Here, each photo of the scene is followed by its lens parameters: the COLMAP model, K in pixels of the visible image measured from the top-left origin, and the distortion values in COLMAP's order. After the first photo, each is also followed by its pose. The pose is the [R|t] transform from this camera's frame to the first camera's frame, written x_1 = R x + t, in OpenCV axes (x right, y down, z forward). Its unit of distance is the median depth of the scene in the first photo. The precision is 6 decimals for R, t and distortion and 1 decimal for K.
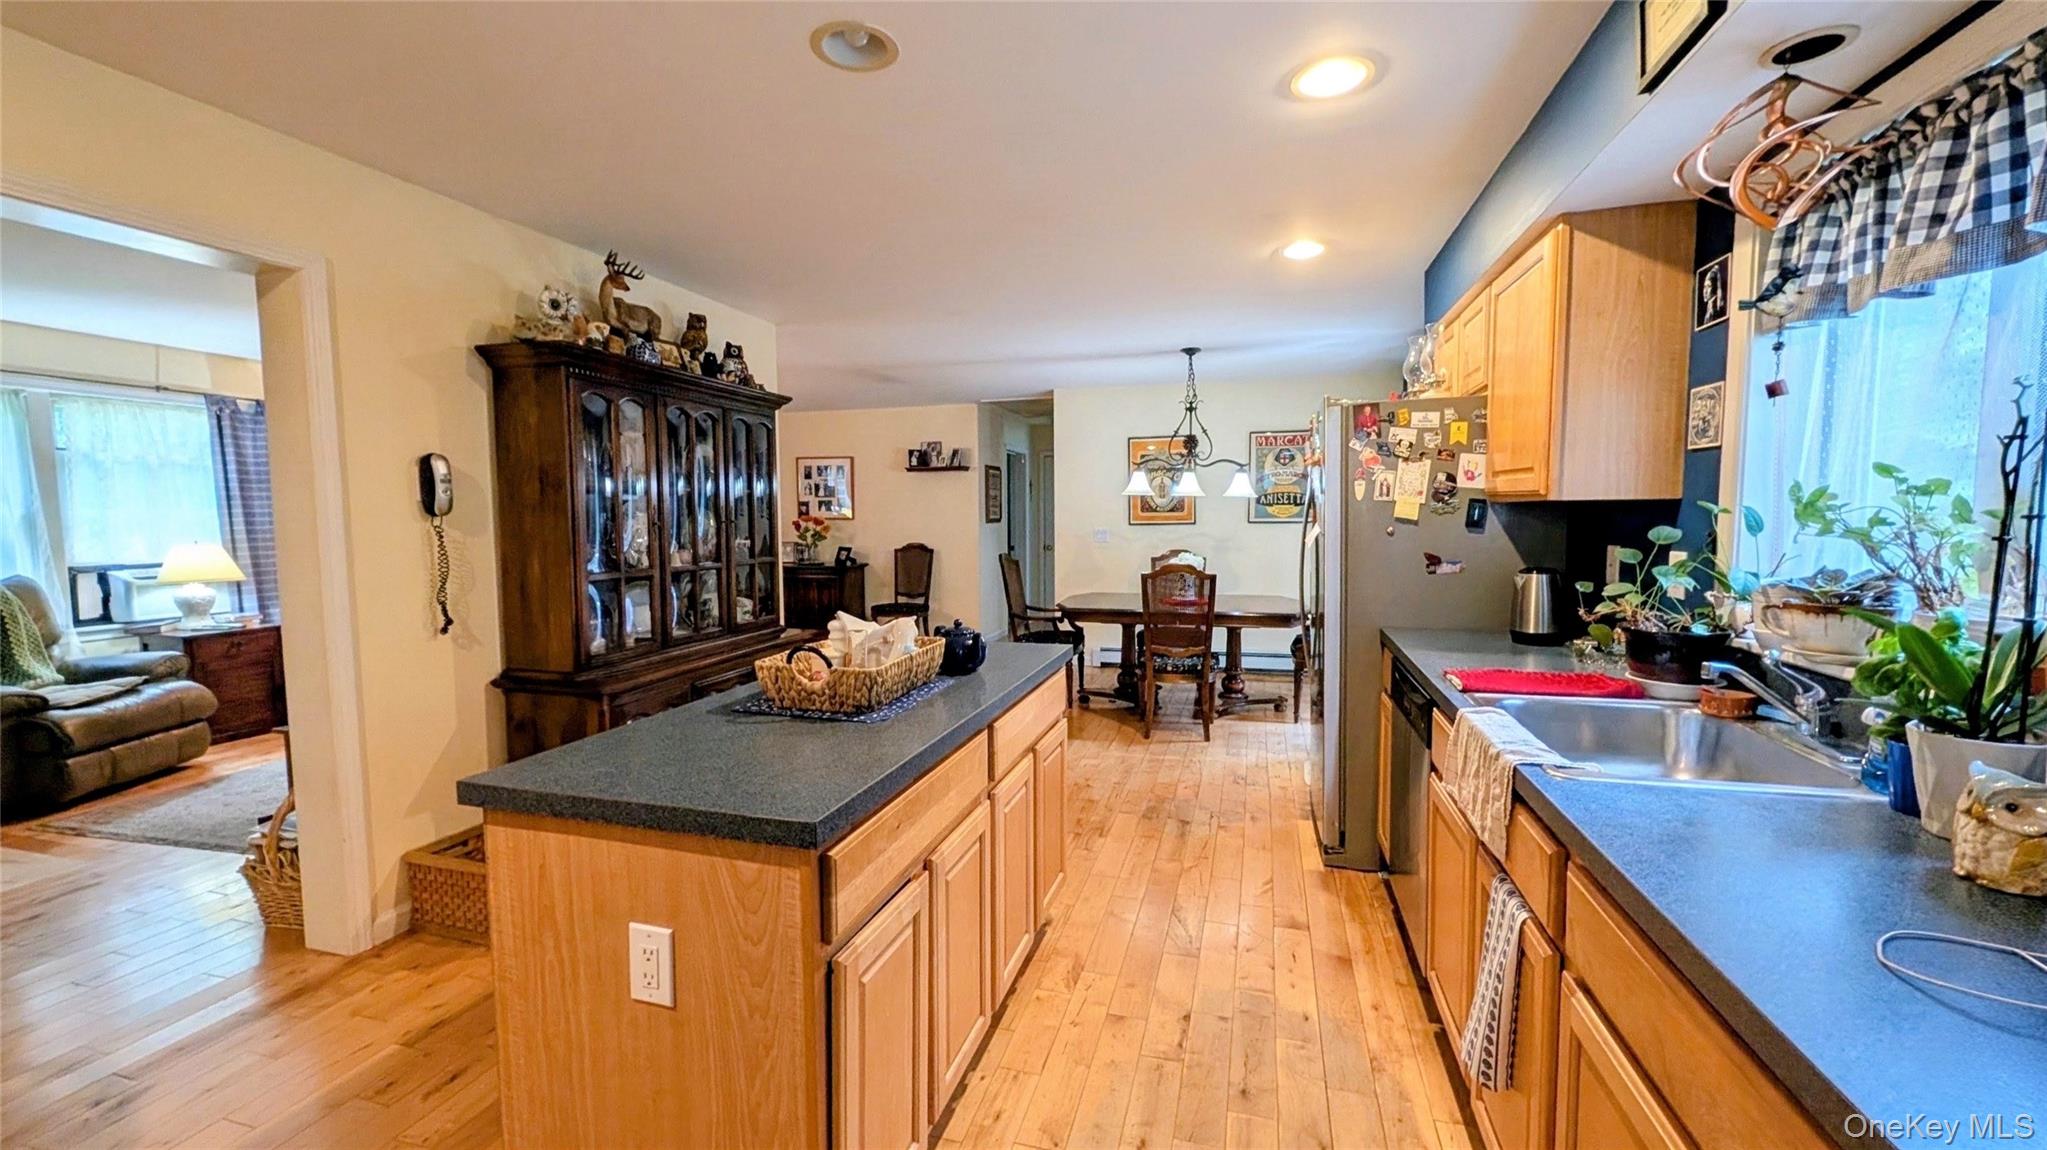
lens RADIAL K [[806.9, 0, 1014.0], [0, 806.9, 576.1], [0, 0, 1]] dist [-0.000516, -0.000192]
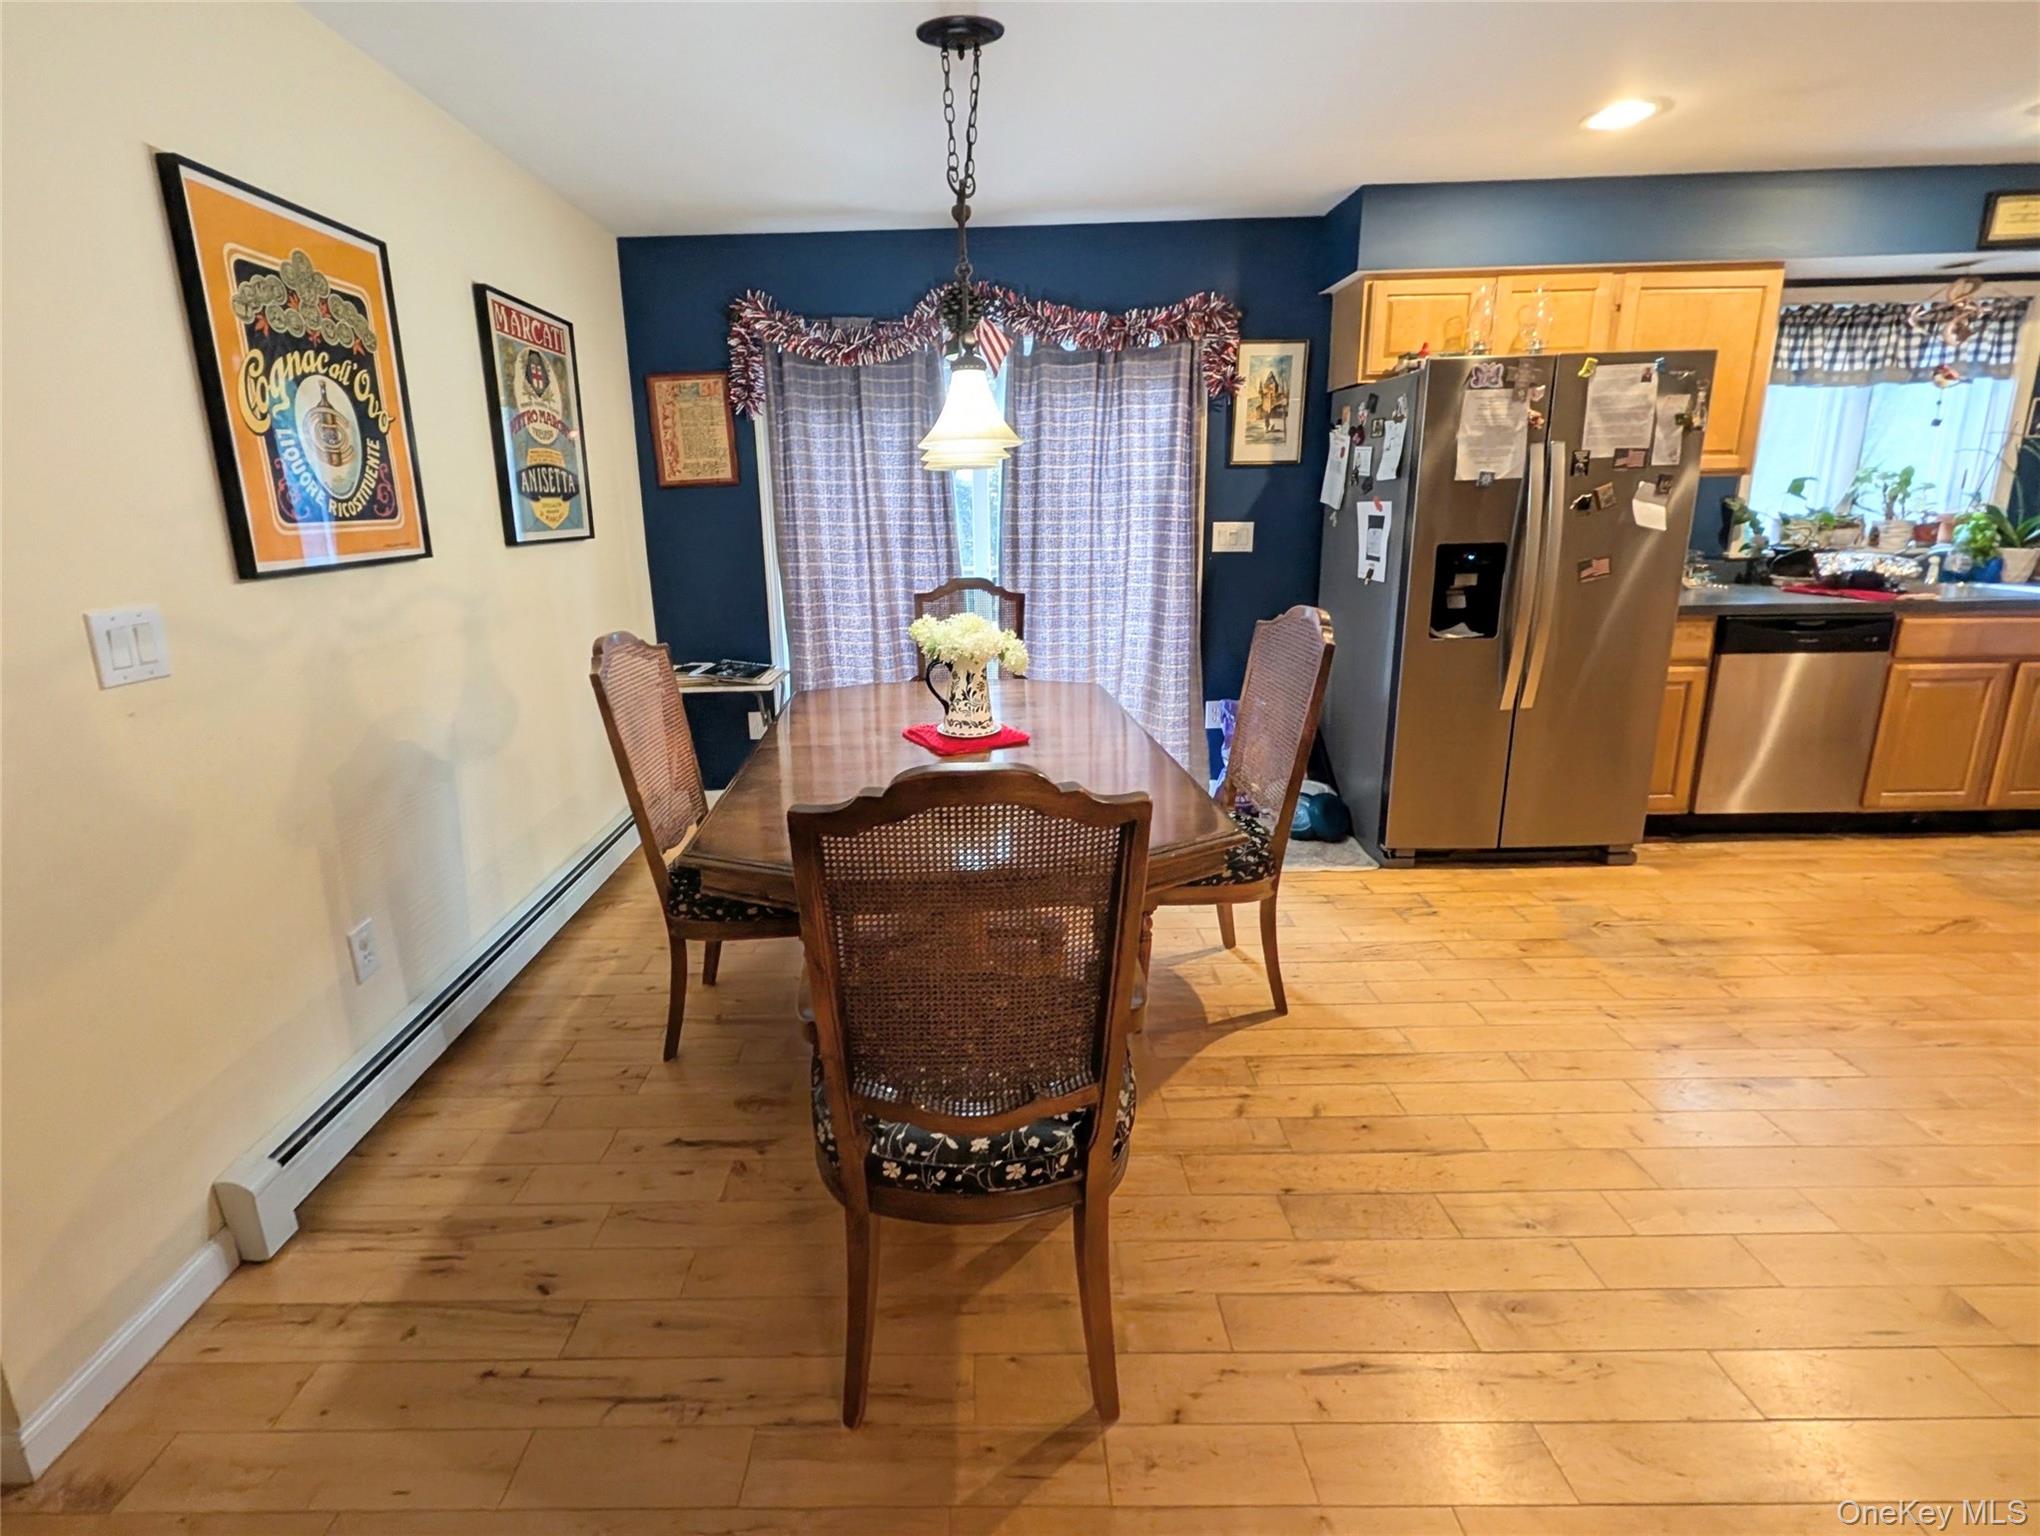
lens RADIAL K [[870.8, 0, 959.4], [0, 870.8, 680.1], [0, 0, 1]] dist [0.002099, -0.000161]
pose [[-0.276460, -0.182729, 0.943493, -0.350866], [0.101298, 0.970747, 0.217690, -0.168547], [-0.955672, 0.155757, -0.249863, 2.131344]]
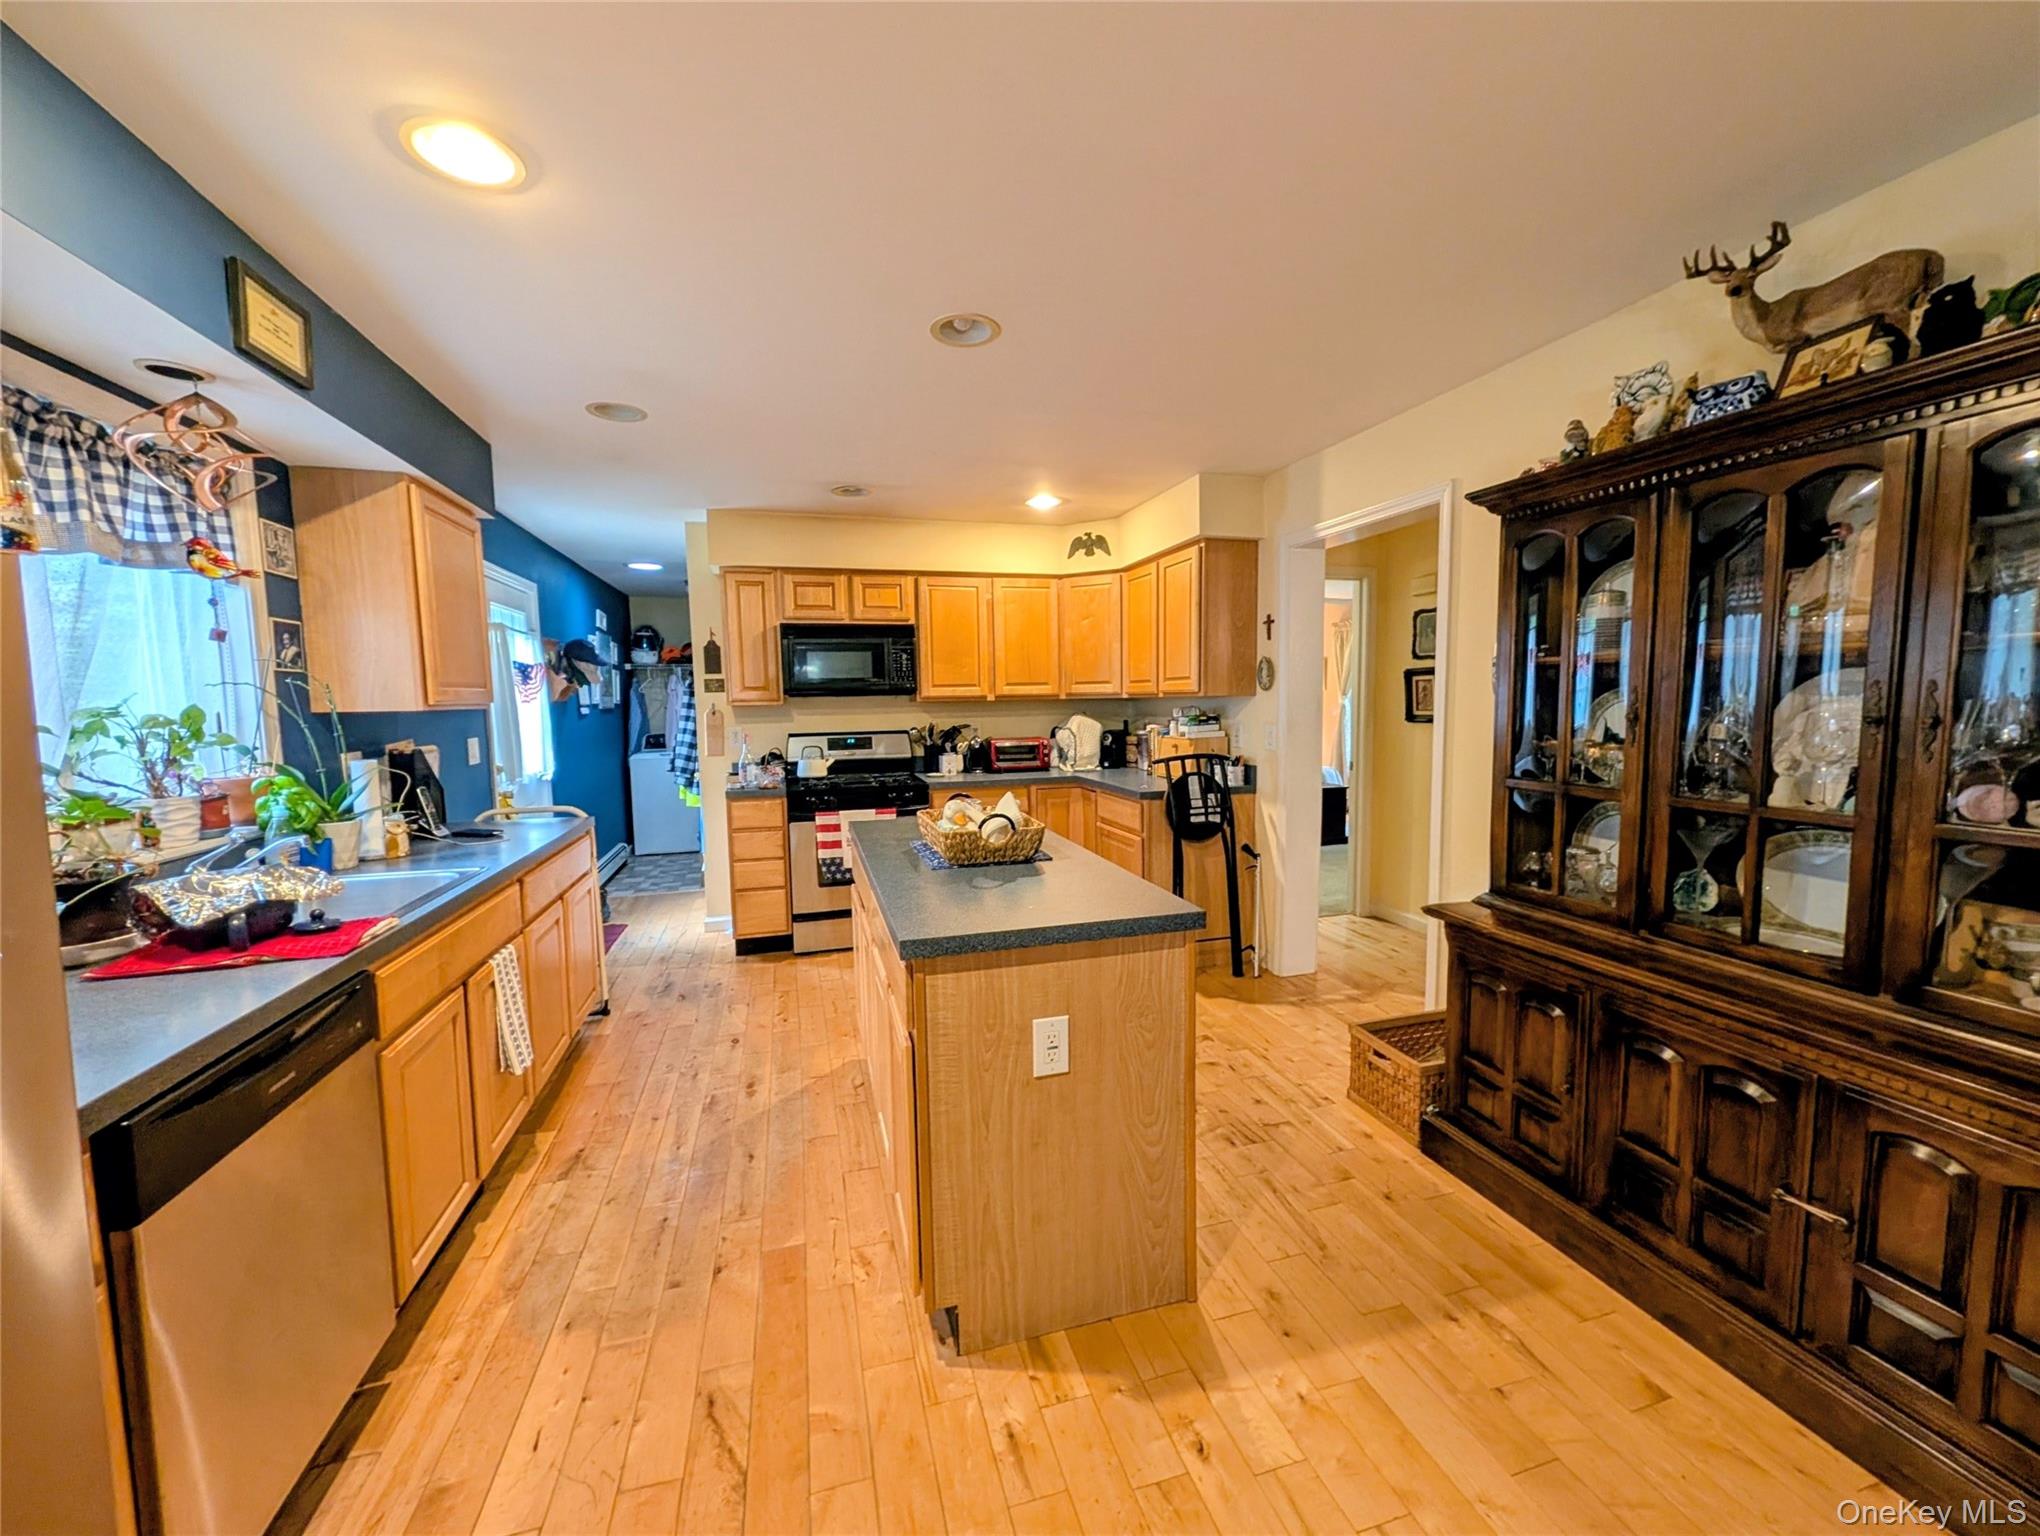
lens RADIAL K [[783.5, 0, 1025.0], [0, 783.5, 764.3], [0, 0, 1]] dist [0.001403, 0.000222]
pose [[-0.835091, 0.064668, -0.546297, 0.283606], [-0.023892, 0.987866, 0.153462, -0.125031], [0.549592, 0.141207, -0.823413, 1.393083]]
